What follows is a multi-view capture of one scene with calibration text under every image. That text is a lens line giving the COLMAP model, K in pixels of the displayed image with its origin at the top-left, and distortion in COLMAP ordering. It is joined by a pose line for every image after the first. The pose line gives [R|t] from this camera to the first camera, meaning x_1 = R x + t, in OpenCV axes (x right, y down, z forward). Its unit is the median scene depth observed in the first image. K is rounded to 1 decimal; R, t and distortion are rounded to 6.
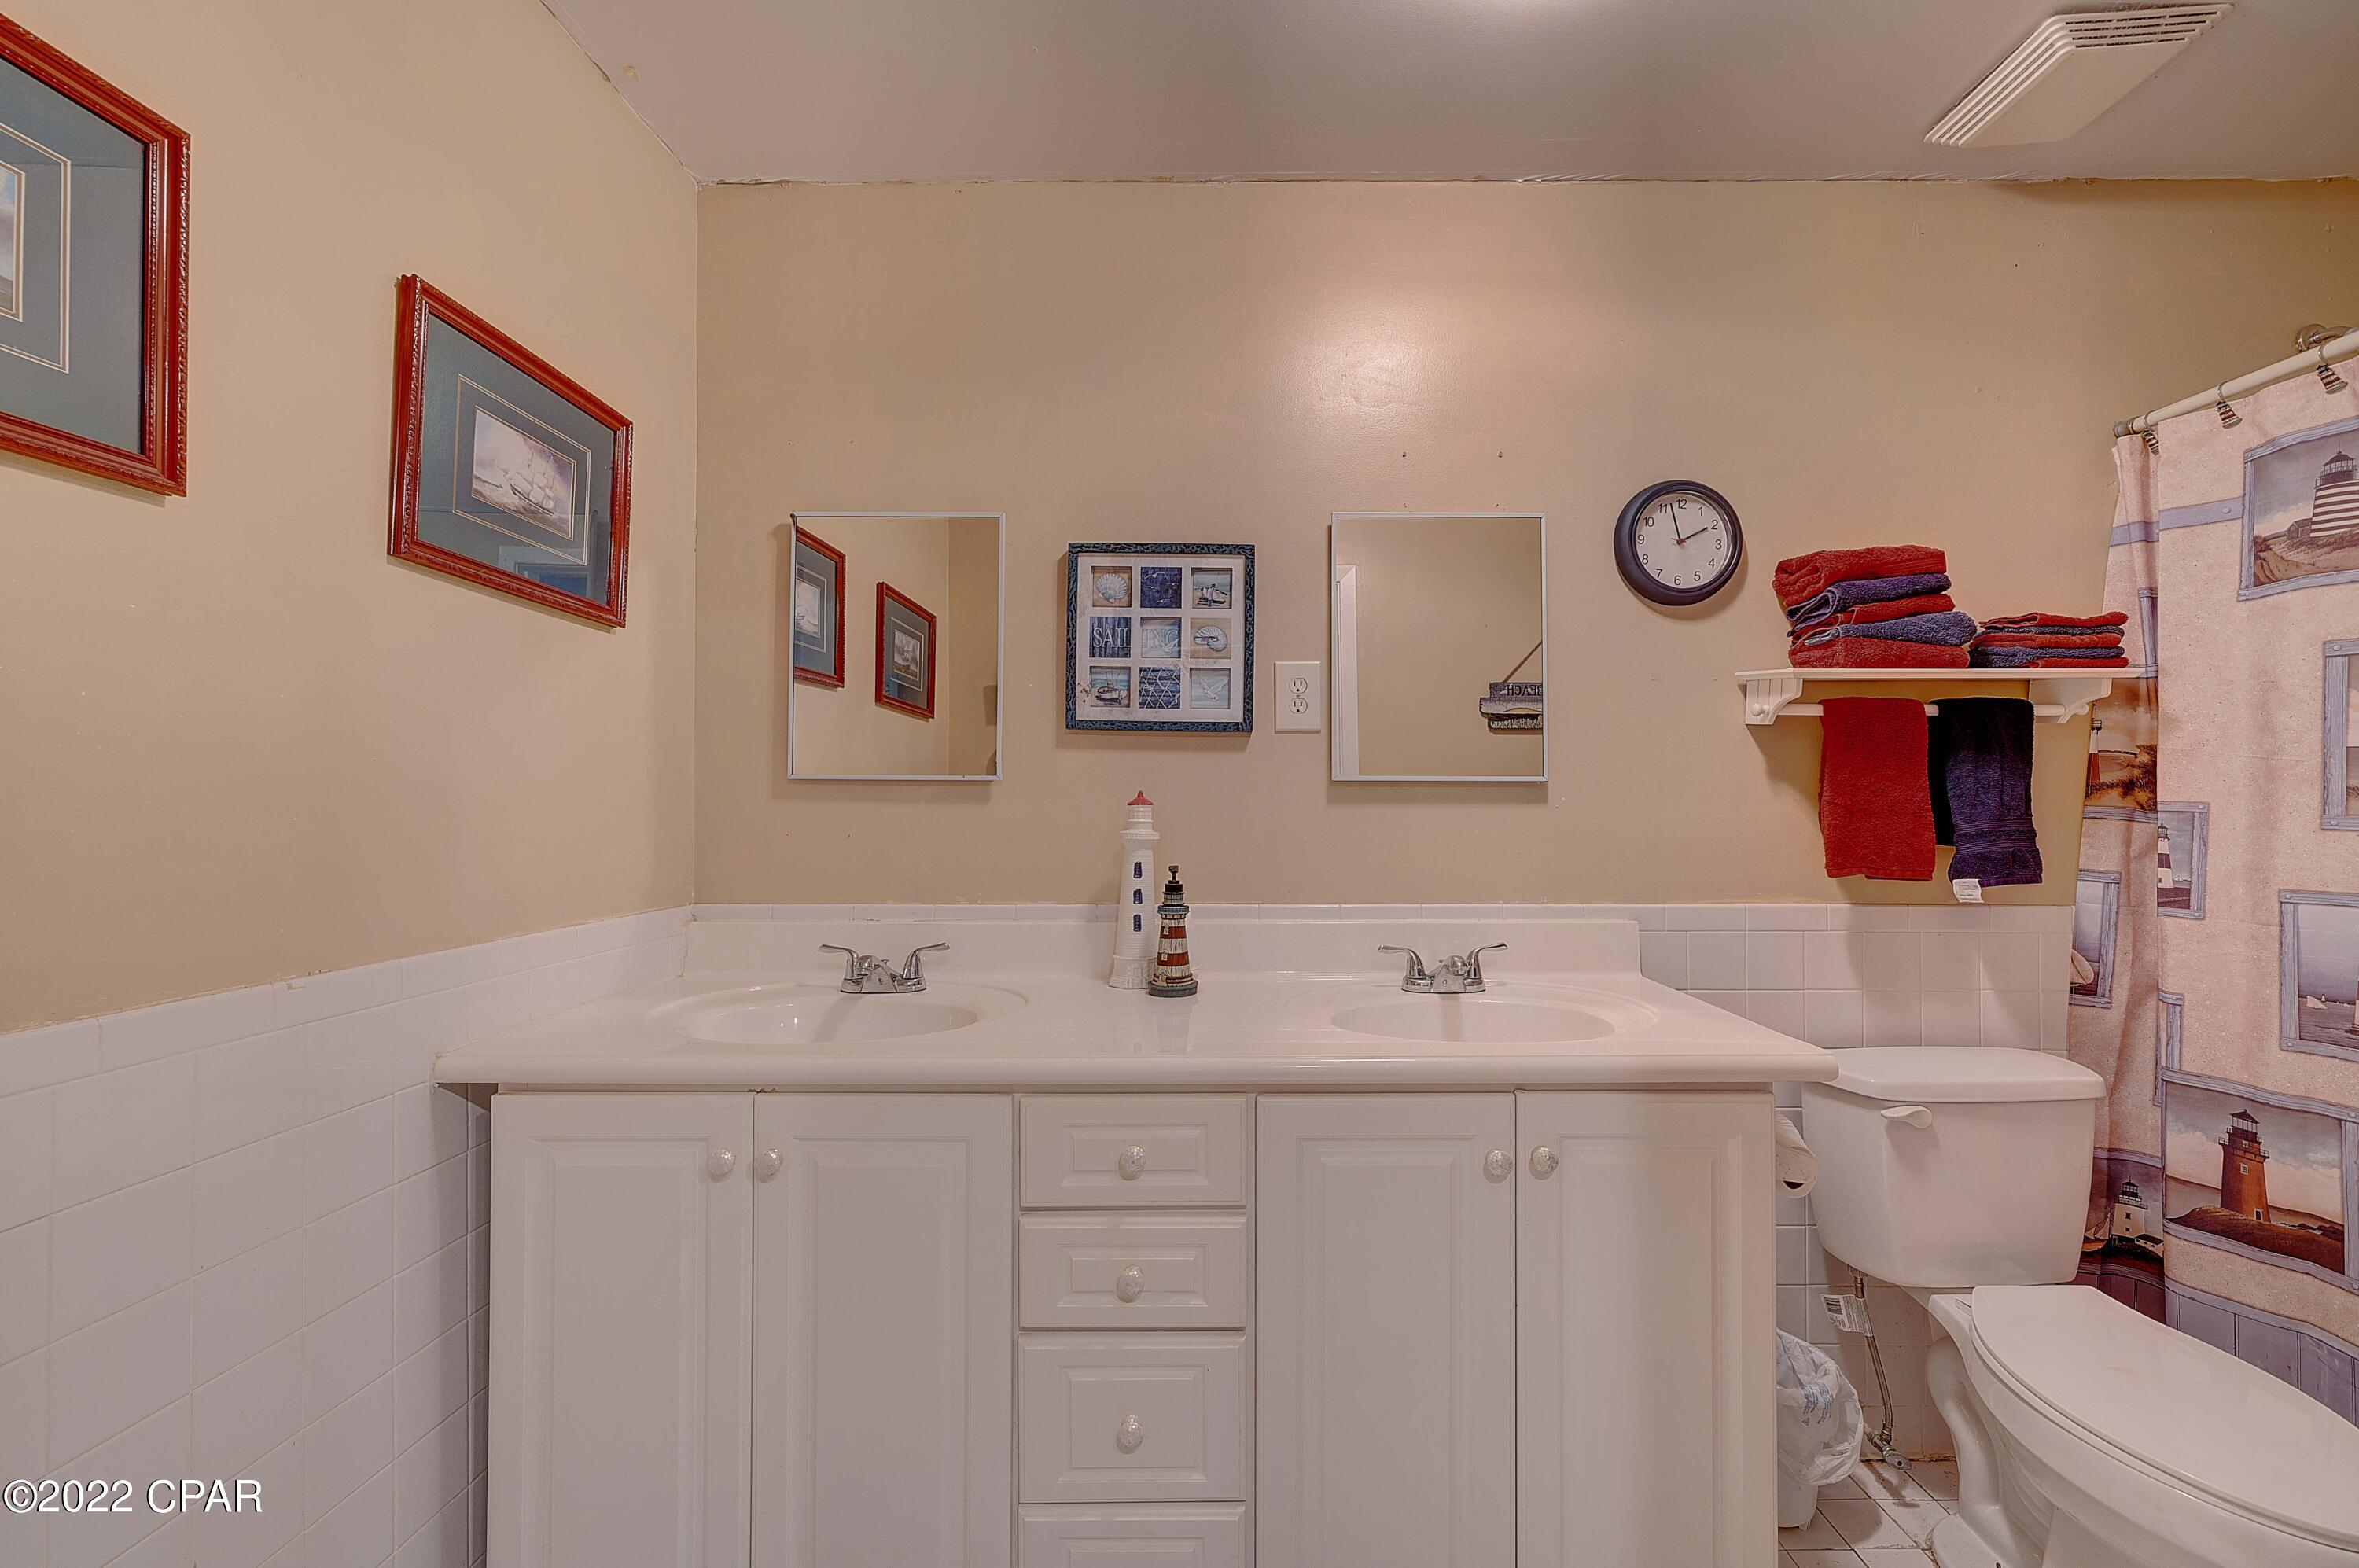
lens RADIAL K [[897.3, 0, 1170.1], [0, 897.3, 793.1], [0, 0, 1]] dist [-0.003101, -0.000047]
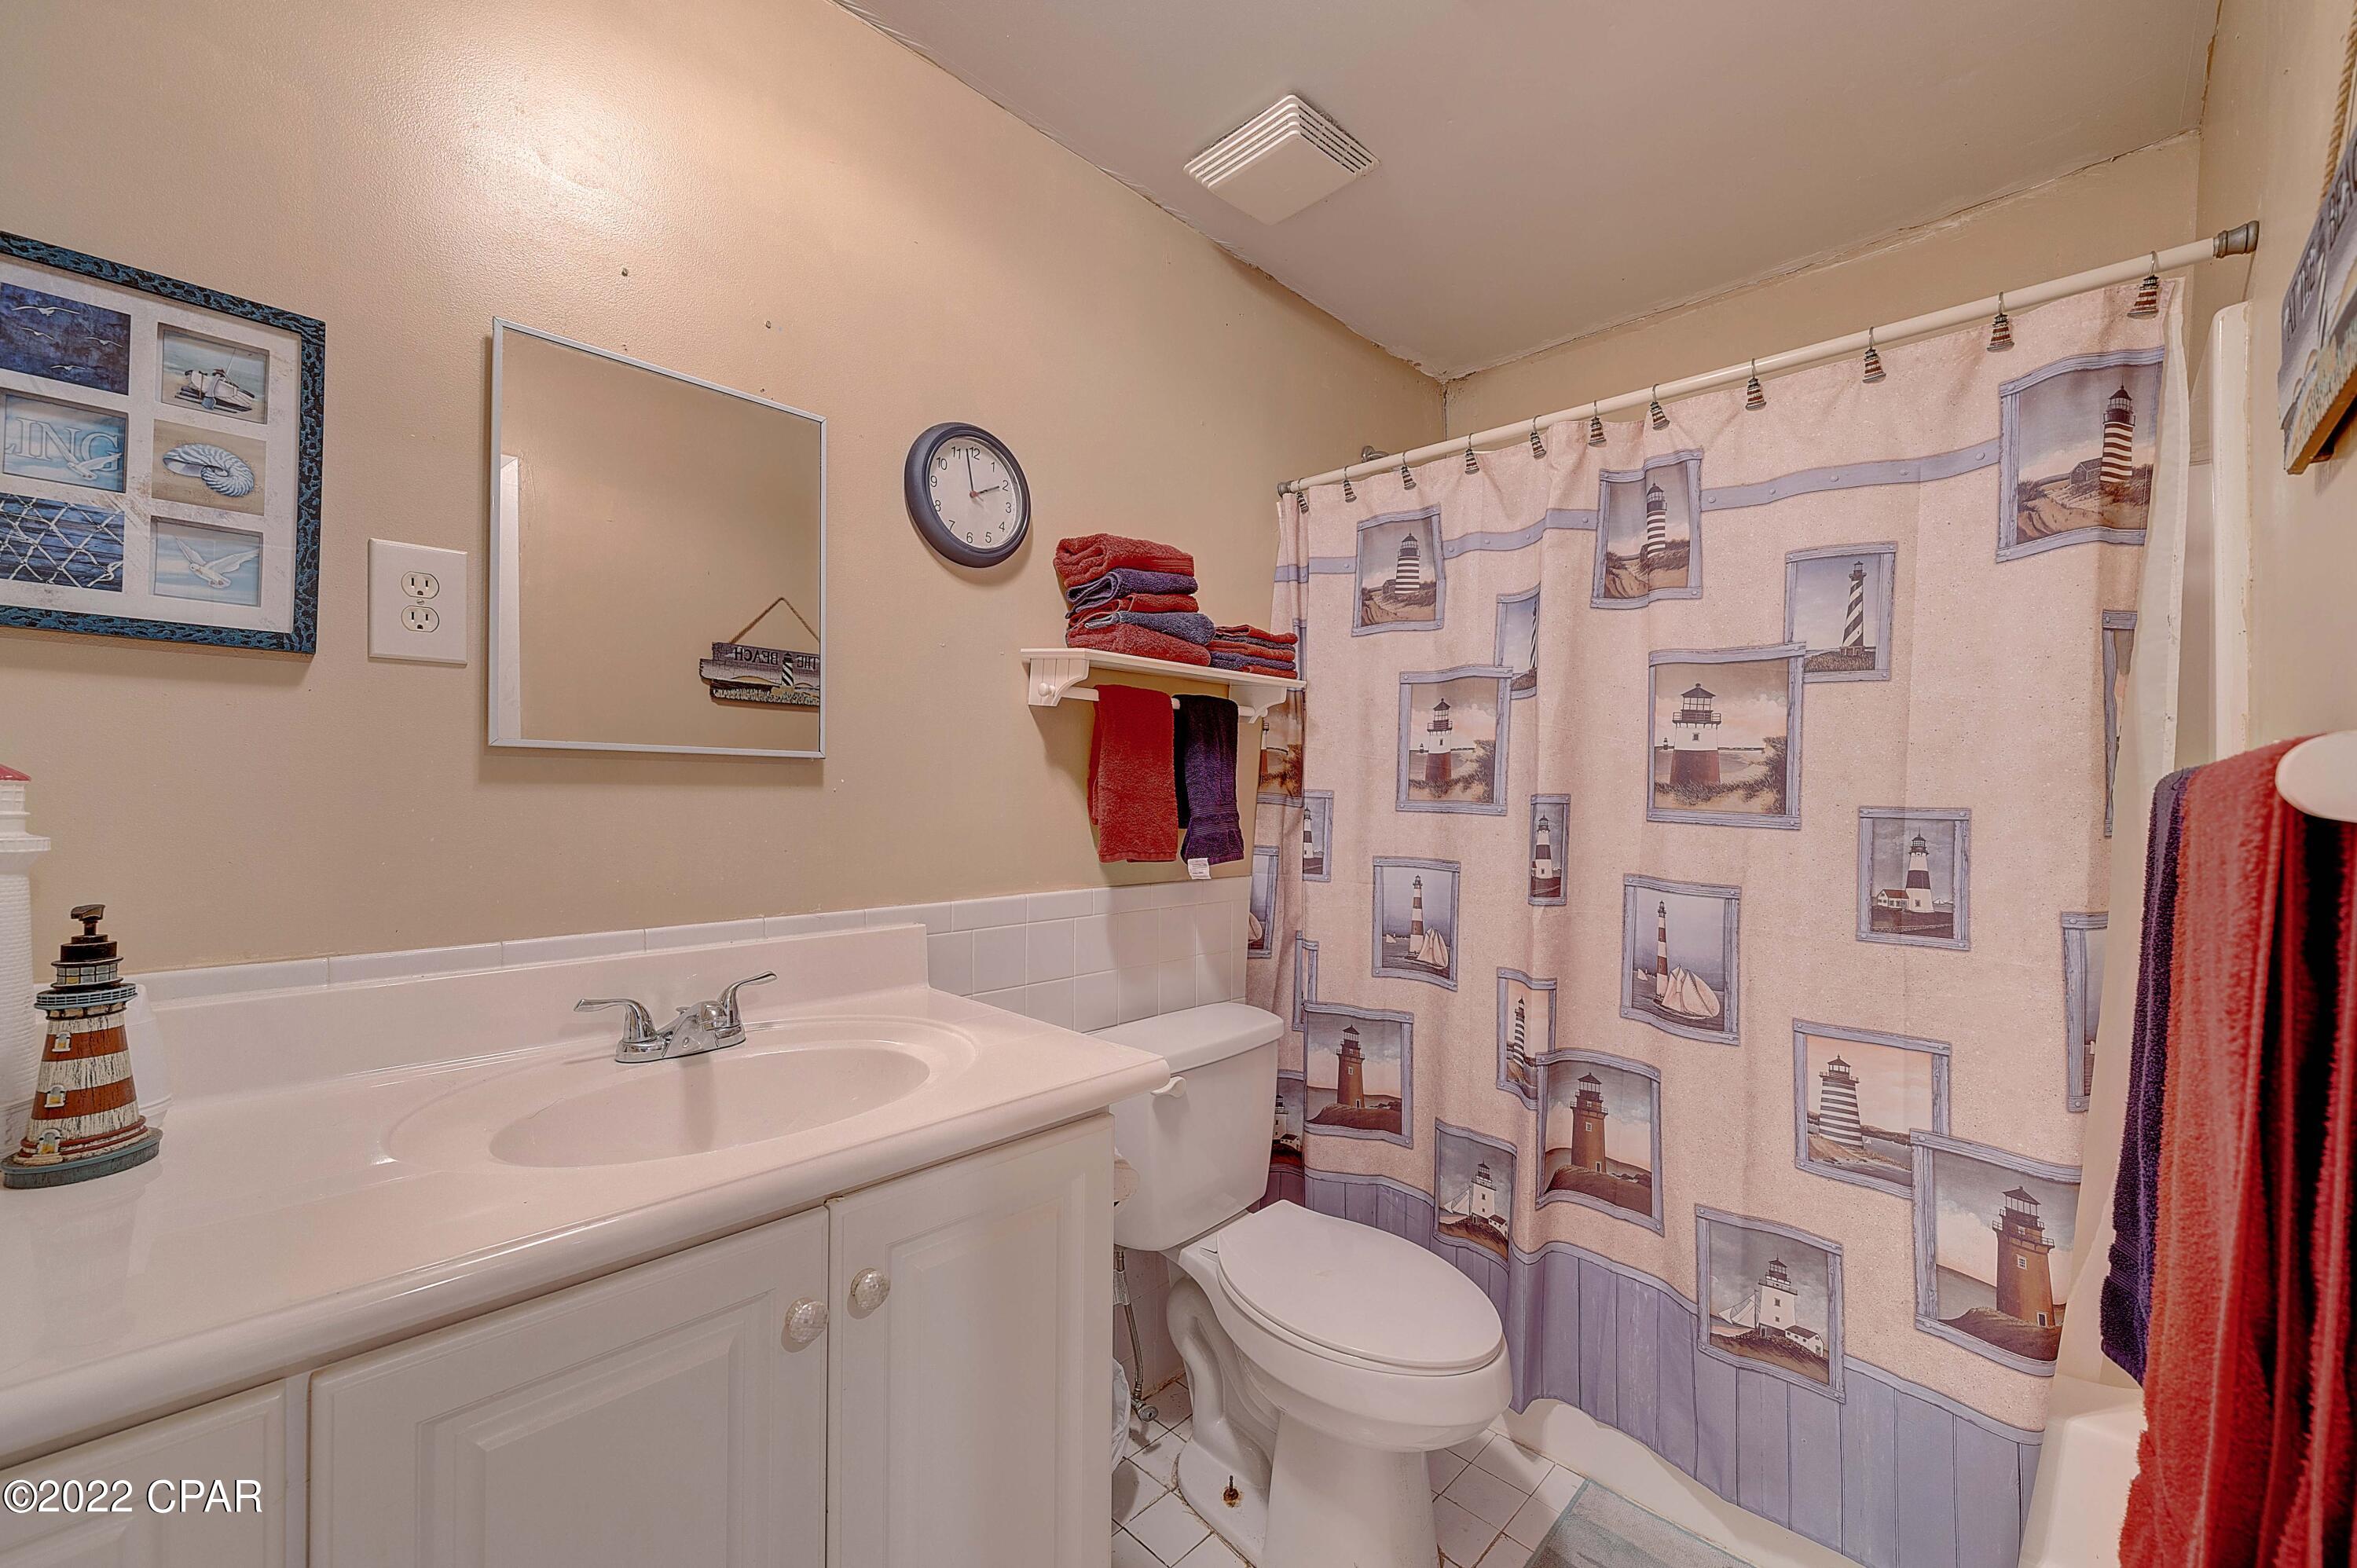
lens RADIAL K [[896.5, 0, 1169.1], [0, 896.5, 793.1], [0, 0, 1]] dist [-0.003101, -0.000047]
pose [[0.664397, 0.005543, 0.747359, 0.037082], [-0.017349, 0.999817, 0.008008, 0.007154], [-0.747178, -0.018286, 0.664372, 0.290618]]
